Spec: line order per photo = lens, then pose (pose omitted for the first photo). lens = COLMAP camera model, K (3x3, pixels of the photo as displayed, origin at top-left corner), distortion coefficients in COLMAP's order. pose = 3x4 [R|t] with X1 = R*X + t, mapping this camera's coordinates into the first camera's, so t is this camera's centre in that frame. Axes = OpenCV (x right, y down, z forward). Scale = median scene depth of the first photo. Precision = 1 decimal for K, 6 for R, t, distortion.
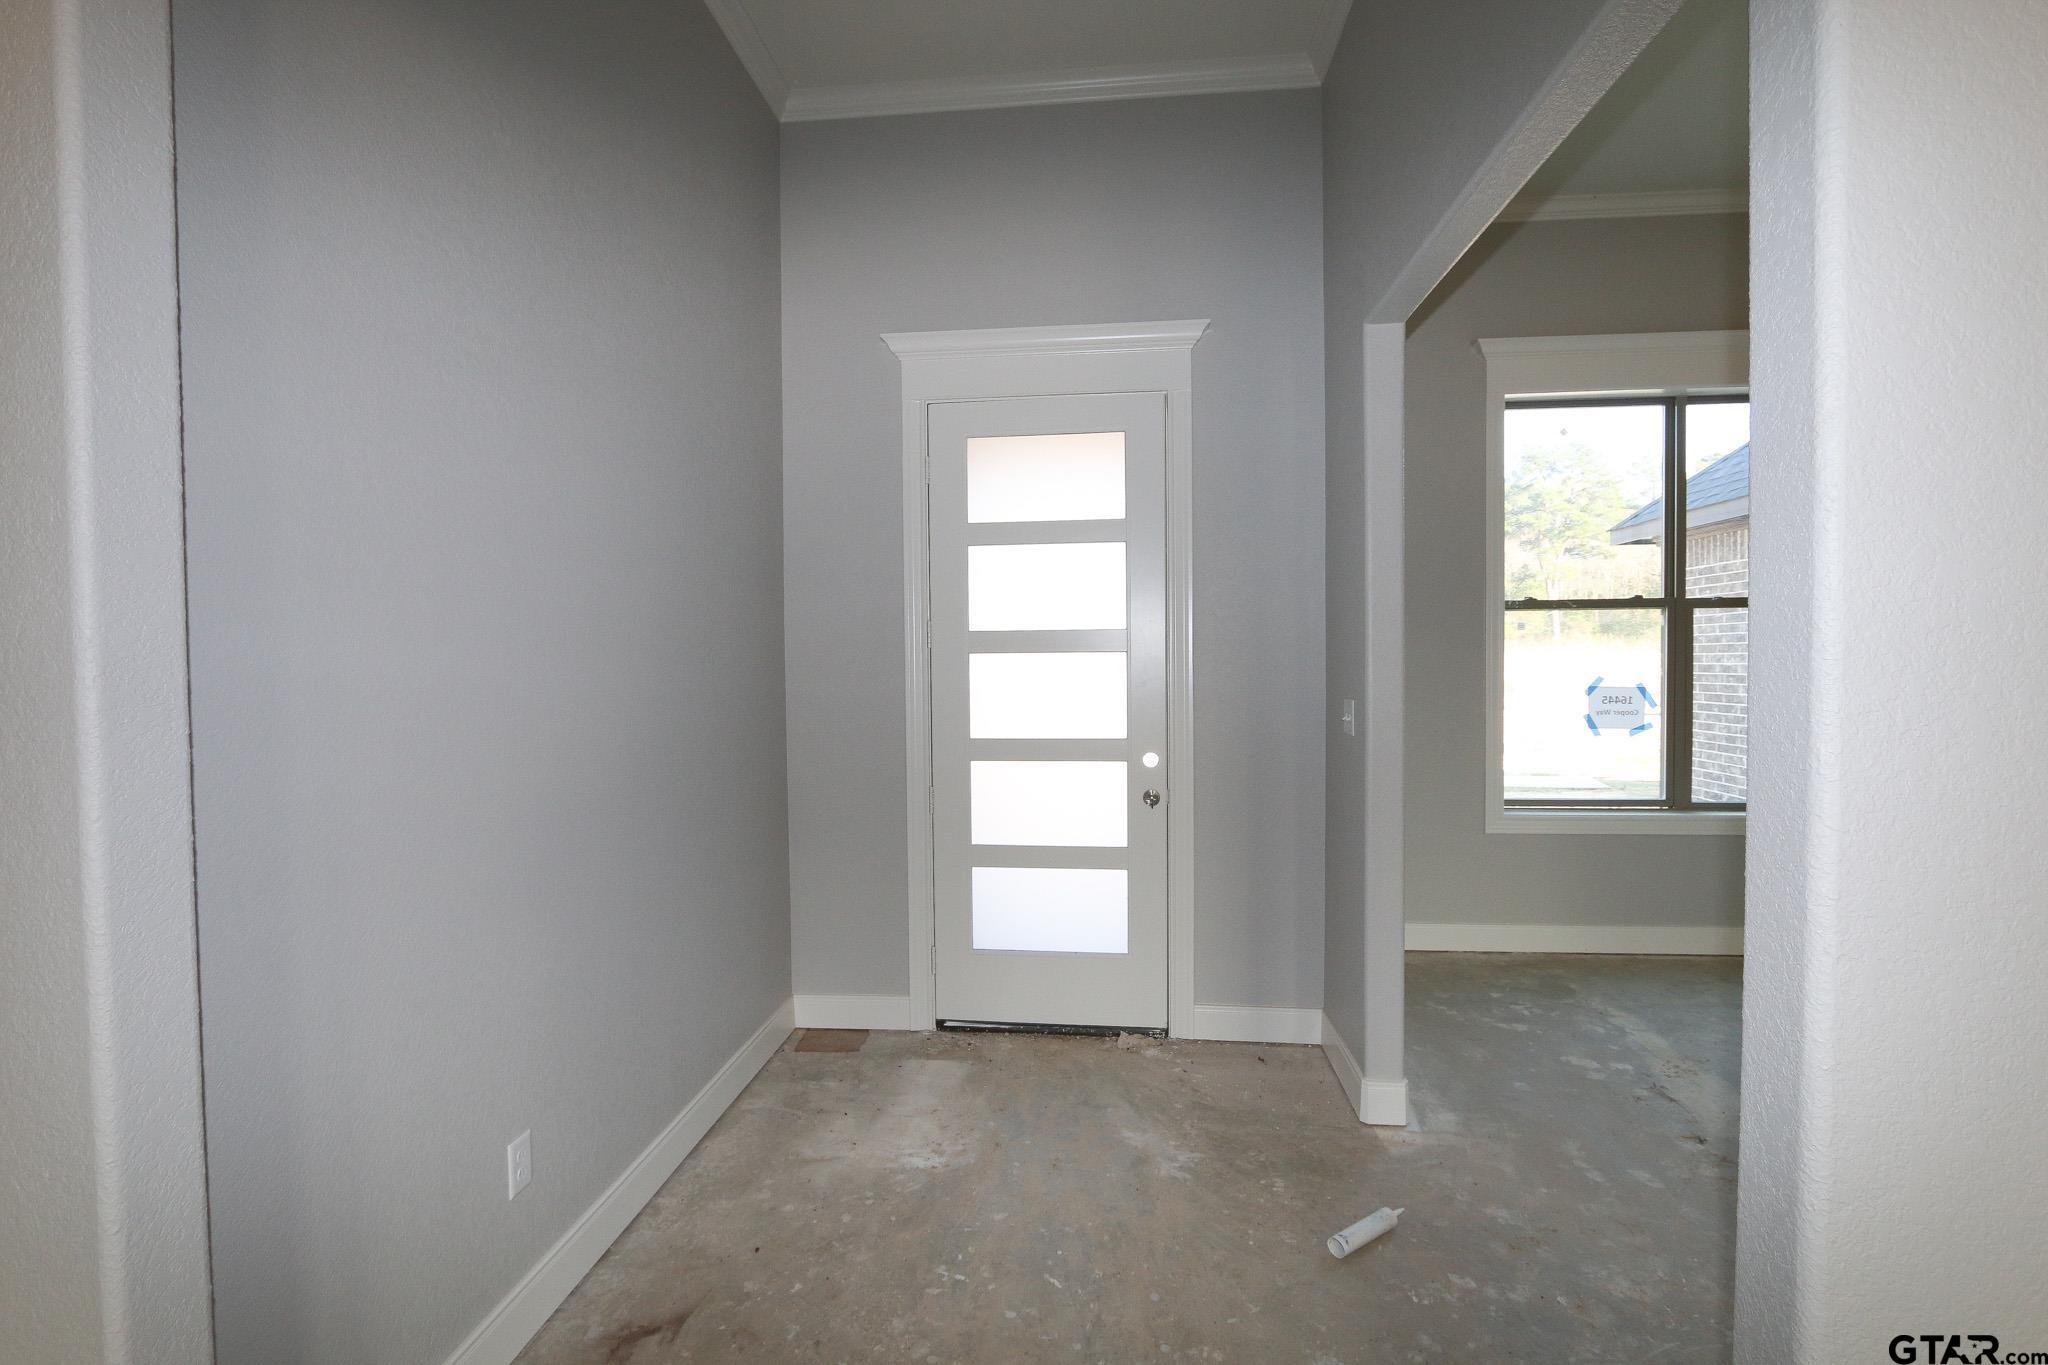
lens RADIAL K [[982.1, 0, 1013.8], [0, 982.1, 686.5], [0, 0, 1]] dist [-0.001732, -0.000143]
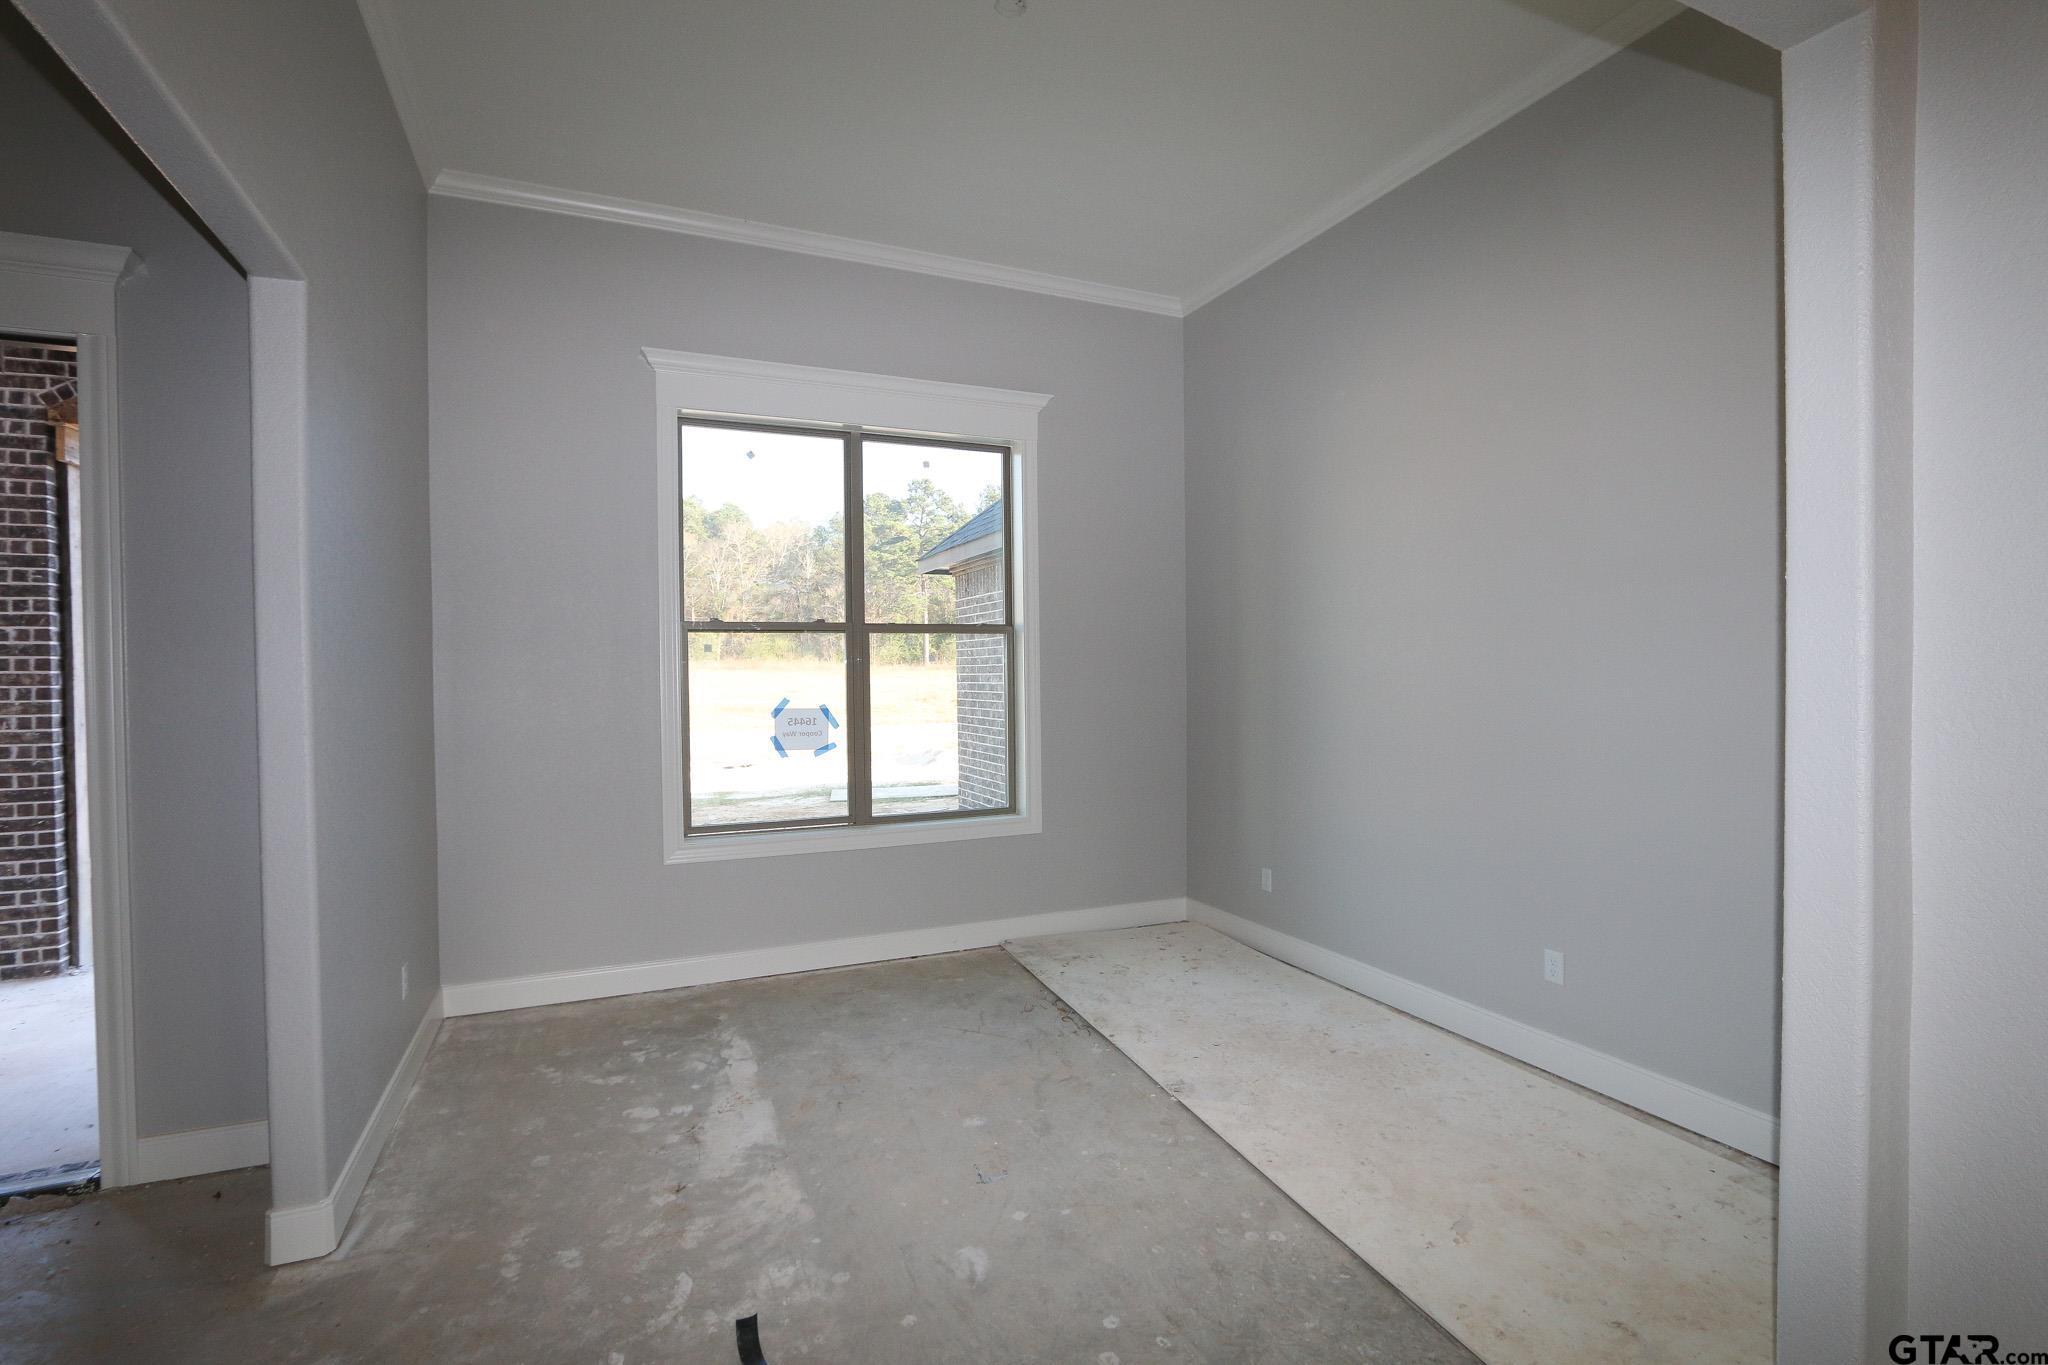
lens RADIAL K [[982.1, 0, 1013.8], [0, 982.1, 686.5], [0, 0, 1]] dist [-0.001732, -0.000143]
pose [[0.877823, -0.007025, 0.478933, 0.318982], [0.015664, 0.999779, -0.014045, -0.004893], [-0.478729, 0.019831, 0.877739, -0.002646]]
